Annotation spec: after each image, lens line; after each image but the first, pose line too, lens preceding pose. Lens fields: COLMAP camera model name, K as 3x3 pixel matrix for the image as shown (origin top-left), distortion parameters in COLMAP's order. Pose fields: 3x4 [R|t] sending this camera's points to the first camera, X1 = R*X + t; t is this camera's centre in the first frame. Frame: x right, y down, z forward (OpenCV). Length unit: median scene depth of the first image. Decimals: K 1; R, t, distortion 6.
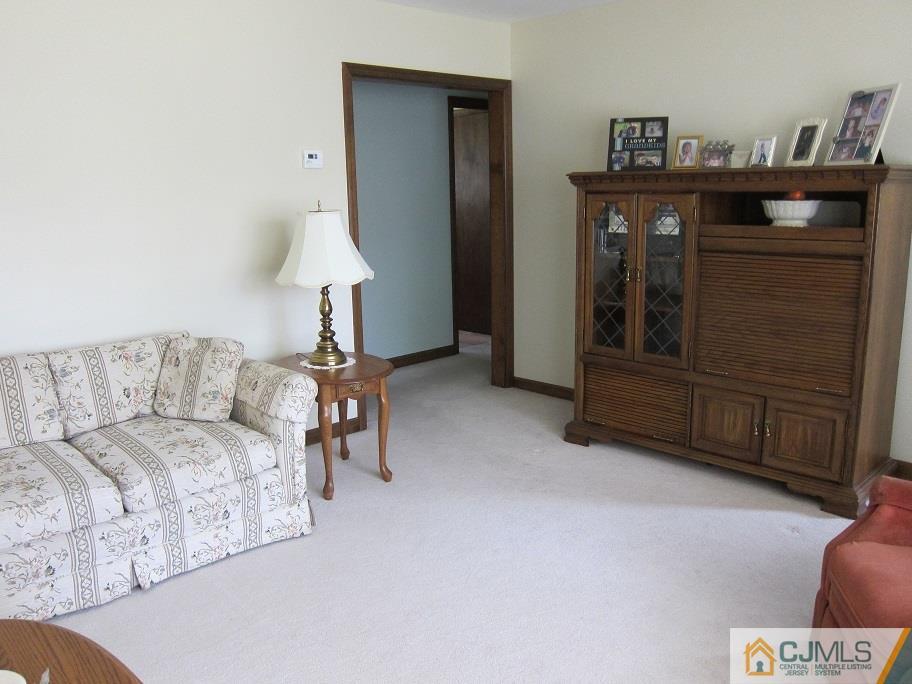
lens RADIAL K [[761.6, 0, 452.4], [0, 761.6, 340.7], [0, 0, 1]] dist [-0.062724, 0.021571]
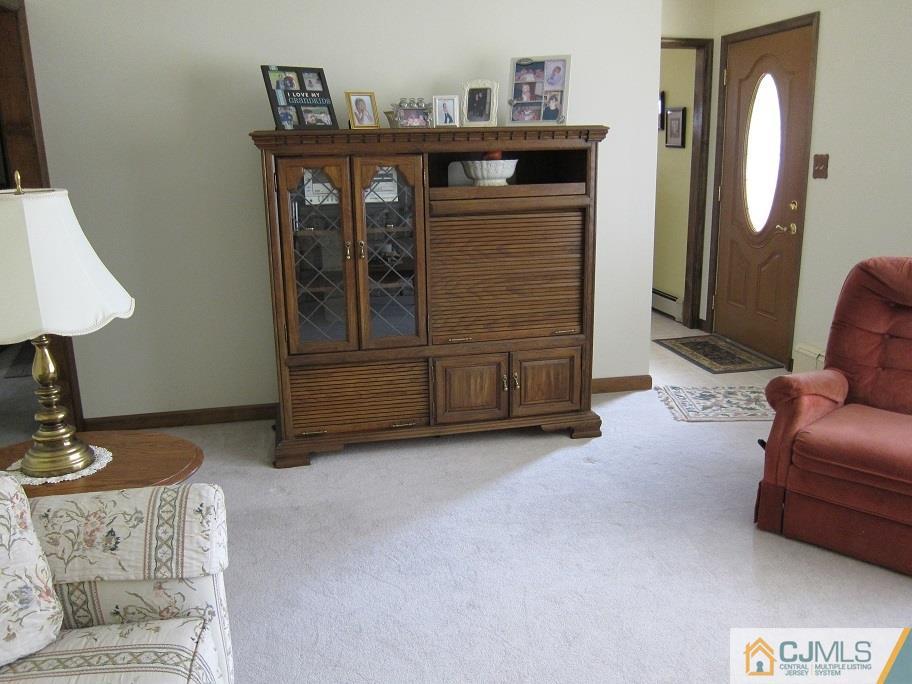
lens RADIAL K [[761.6, 0, 452.4], [0, 761.6, 340.7], [0, 0, 1]] dist [-0.062724, 0.021571]
pose [[0.533329, -0.201616, 0.821530, -0.456169], [0.175571, 0.976416, 0.125648, -0.081087], [-0.827487, 0.077225, 0.556149, 0.460254]]
